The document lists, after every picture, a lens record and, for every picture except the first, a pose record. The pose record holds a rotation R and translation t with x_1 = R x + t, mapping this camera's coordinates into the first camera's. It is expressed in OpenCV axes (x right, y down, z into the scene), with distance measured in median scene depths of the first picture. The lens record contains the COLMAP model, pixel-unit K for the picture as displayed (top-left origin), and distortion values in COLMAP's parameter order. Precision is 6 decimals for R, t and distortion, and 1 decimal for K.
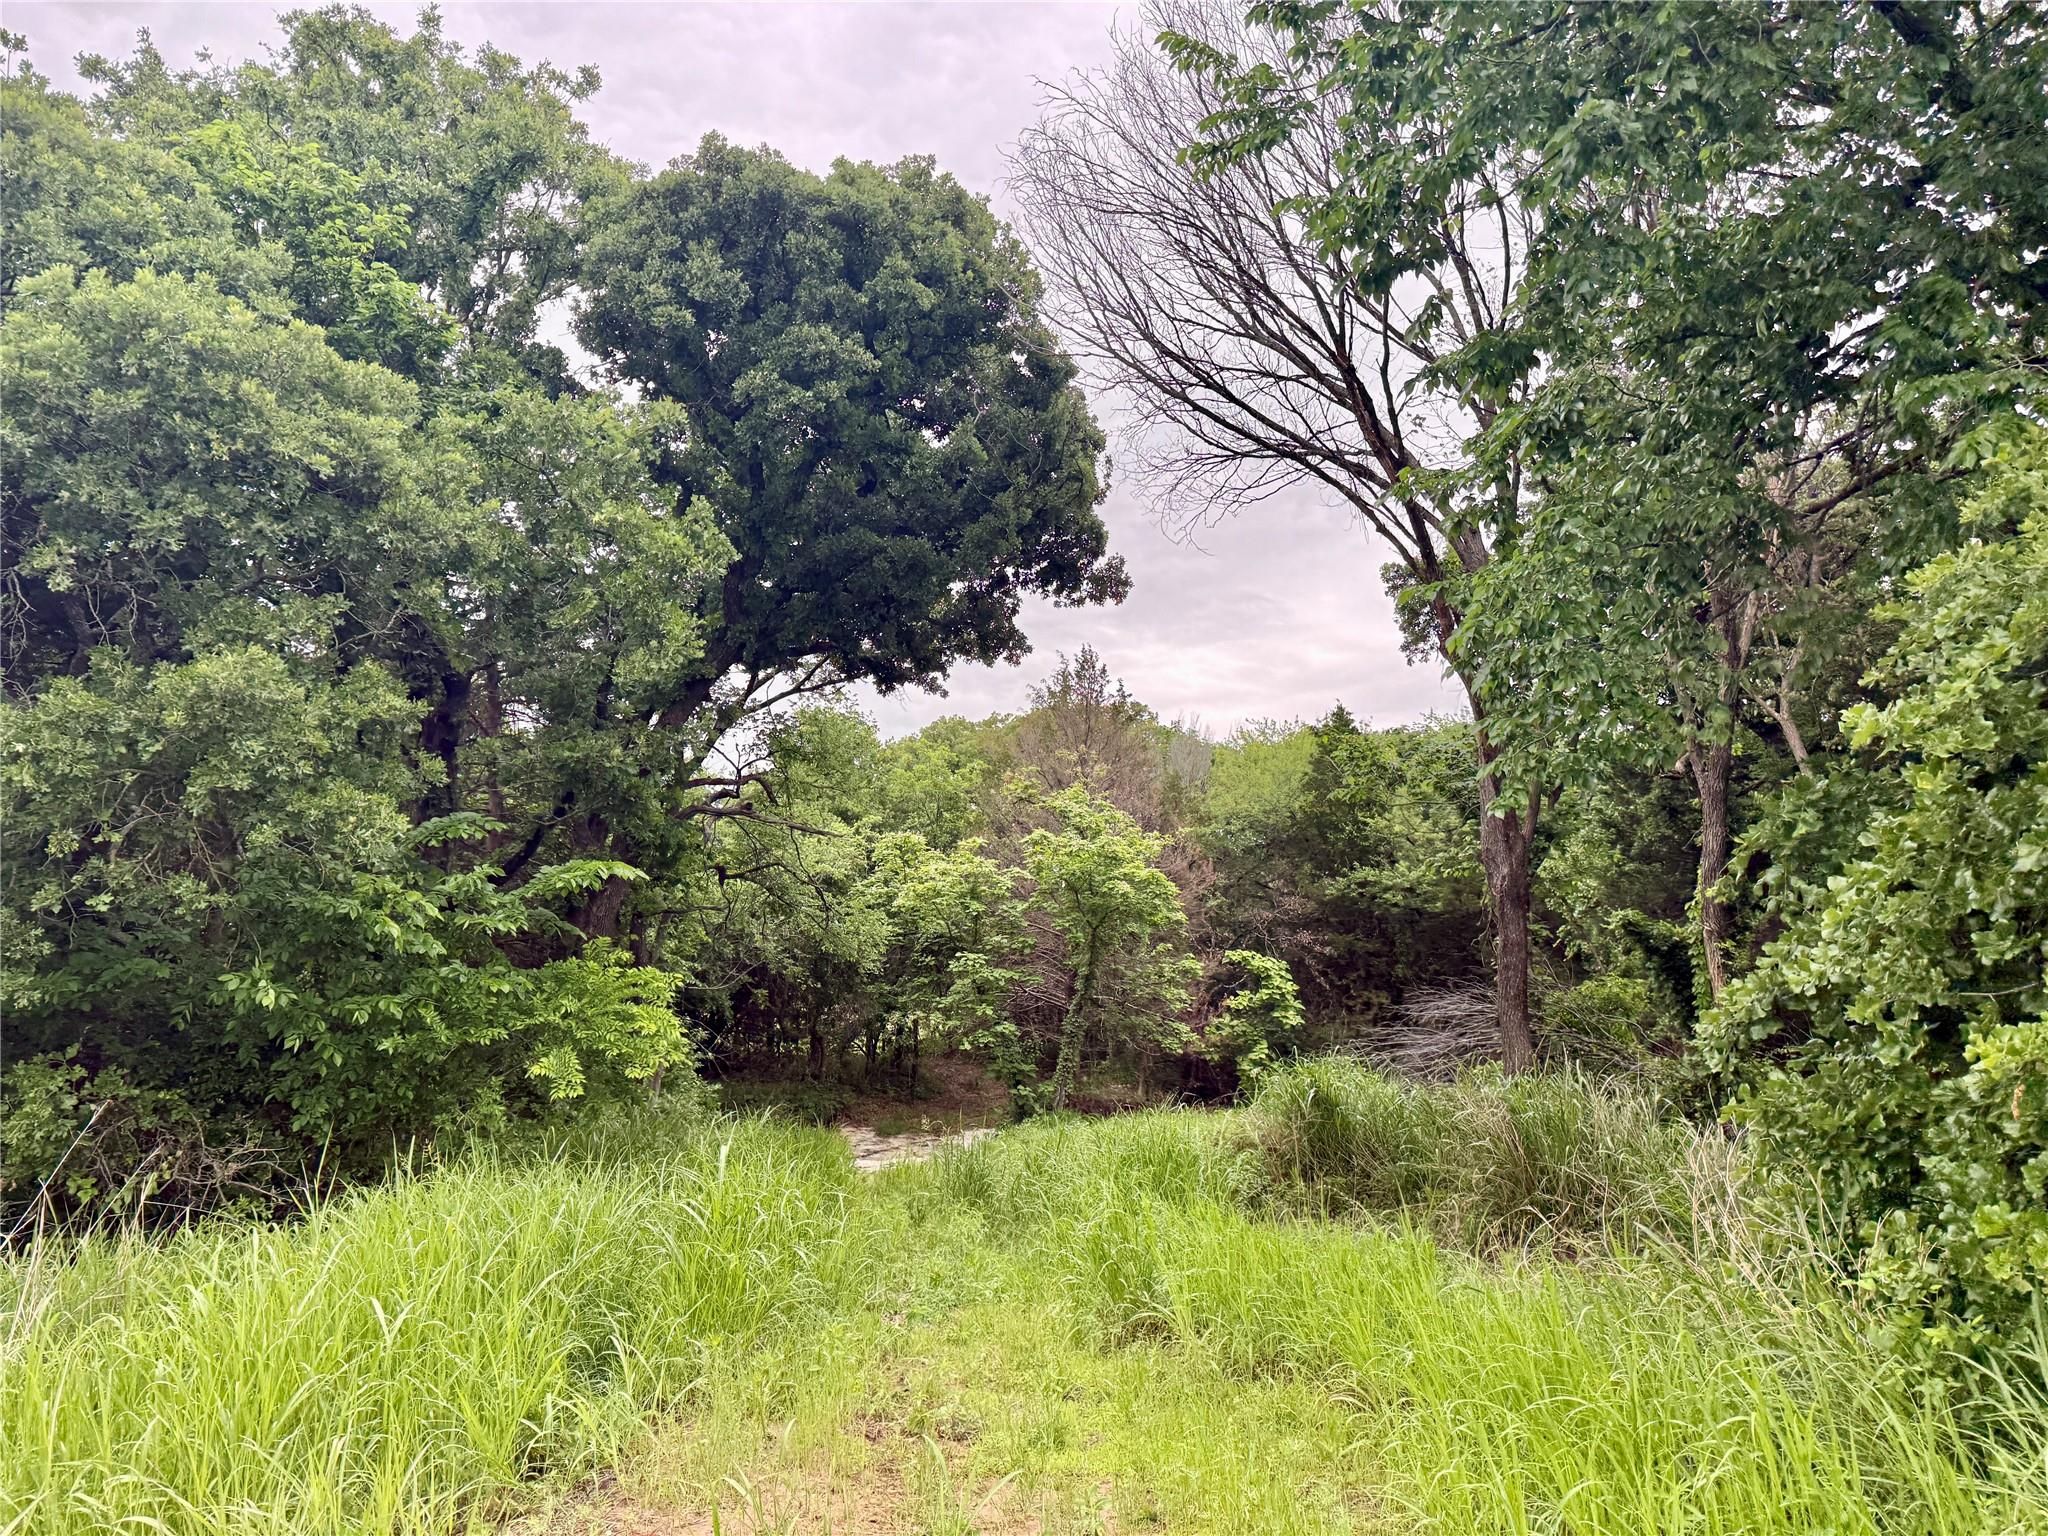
lens RADIAL K [[1446.9, 0, 1021.4], [0, 1446.9, 769.5], [0, 0, 1]] dist [-0.011671, -0.003598]
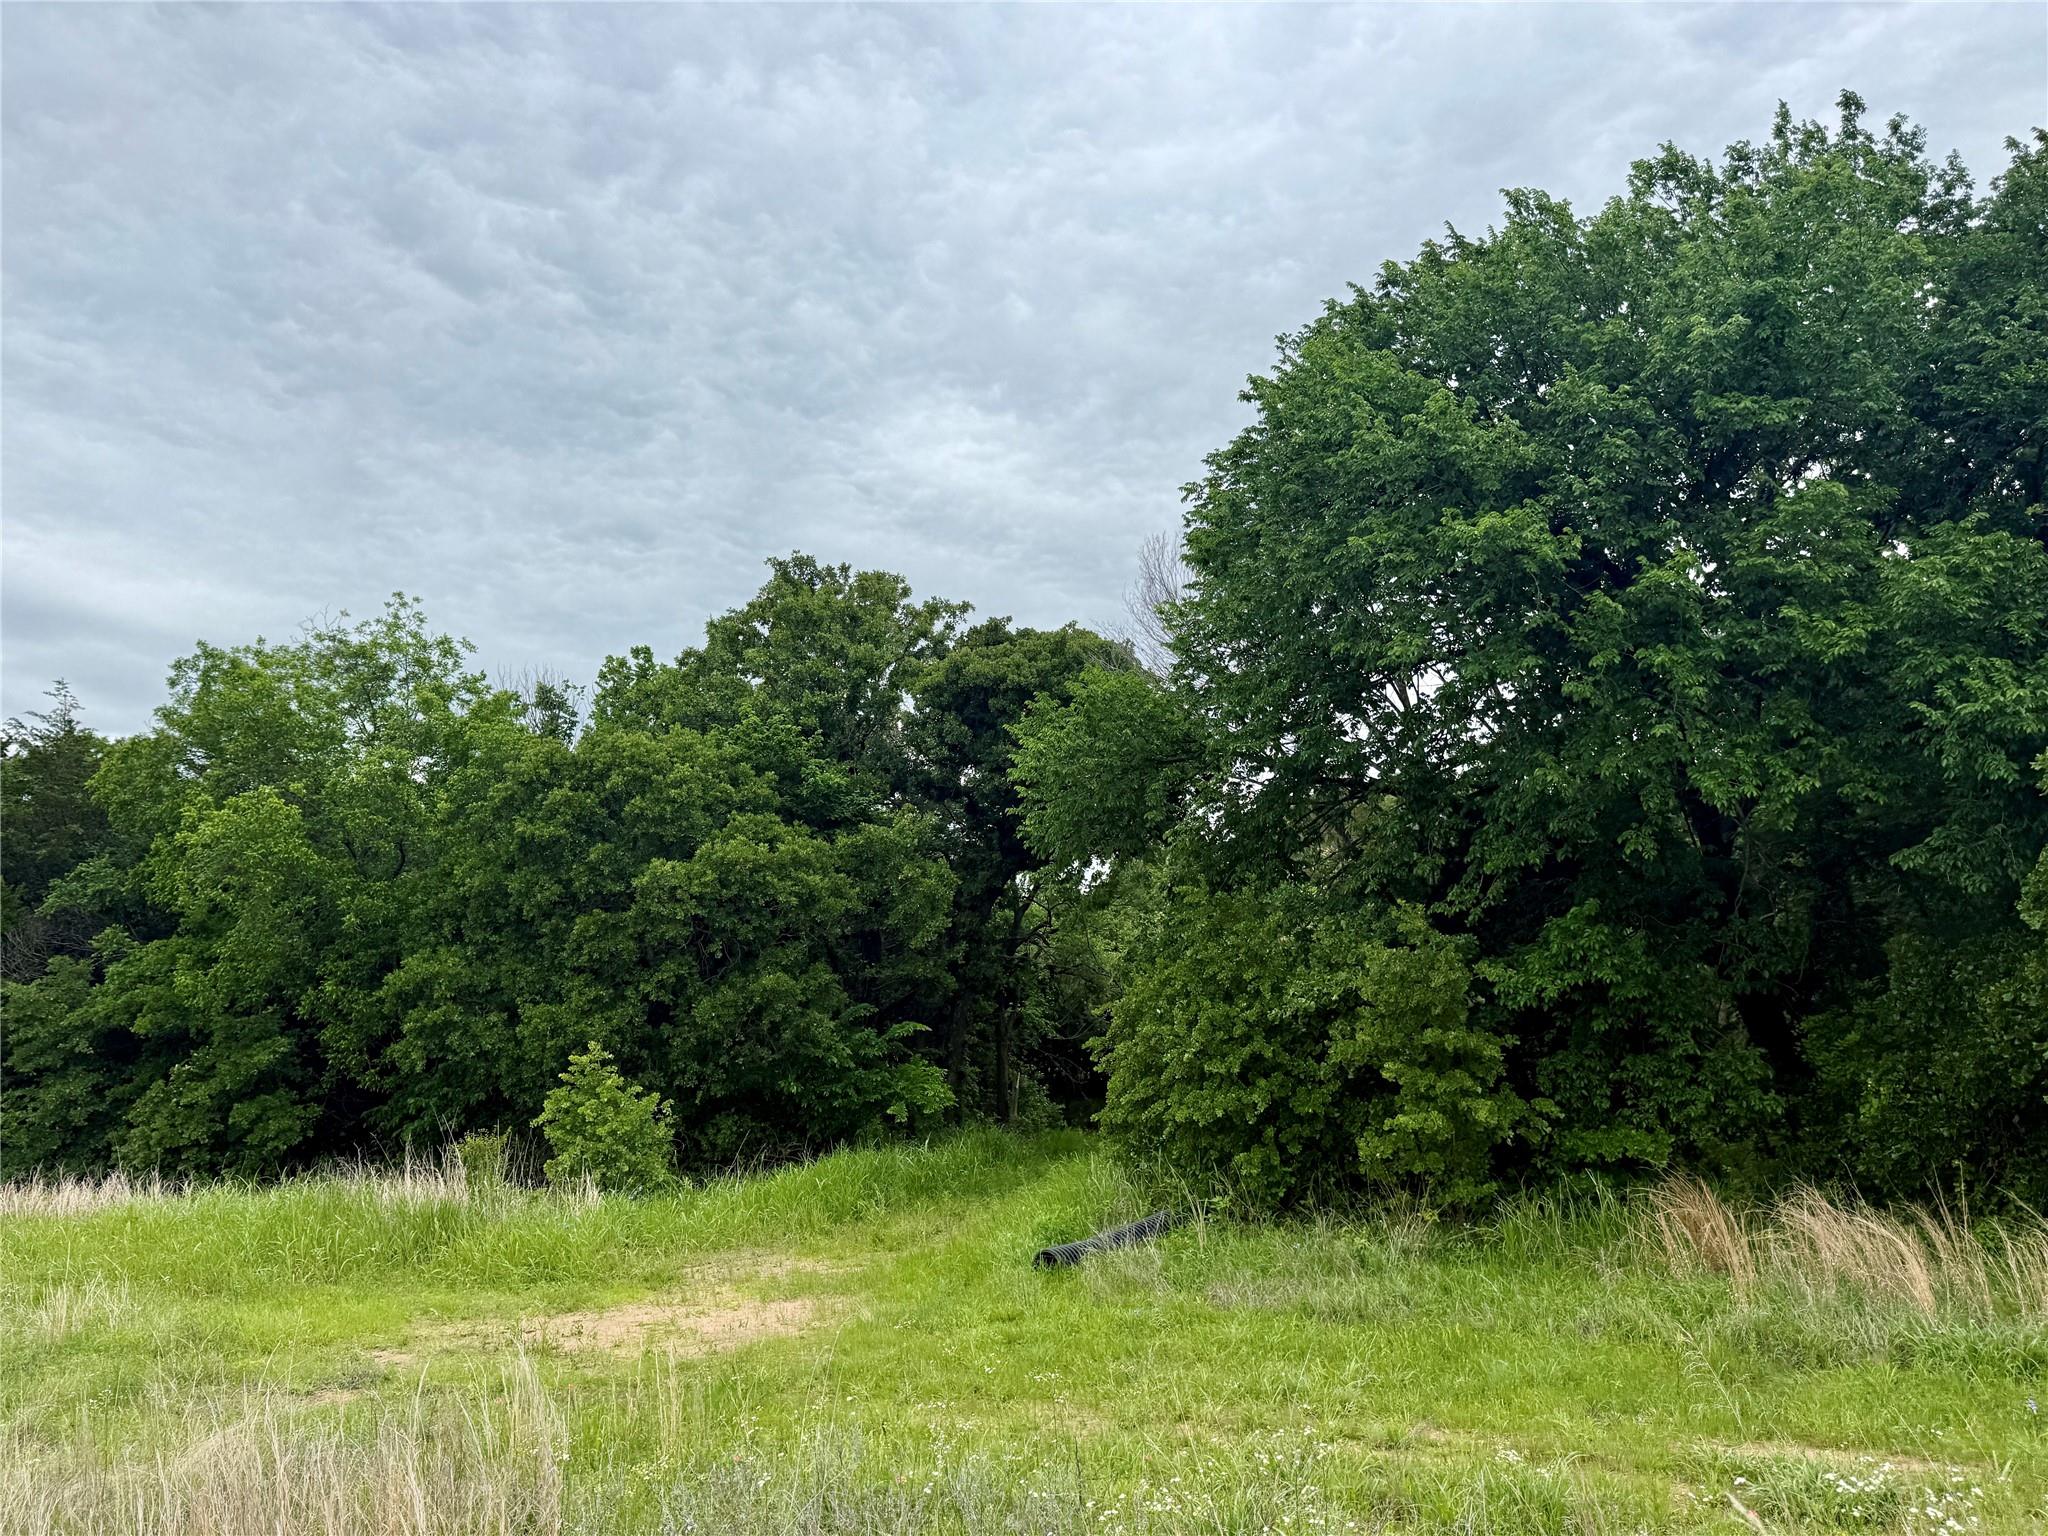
lens RADIAL K [[1446.9, 0, 1026.1], [0, 1446.9, 768.6], [0, 0, 1]] dist [-0.011671, -0.003598]
pose [[0.941271, -0.081591, -0.327645, 0.843138], [0.088038, 0.996105, 0.004865, -0.420938], [0.325972, -0.033425, 0.944788, -1.435732]]
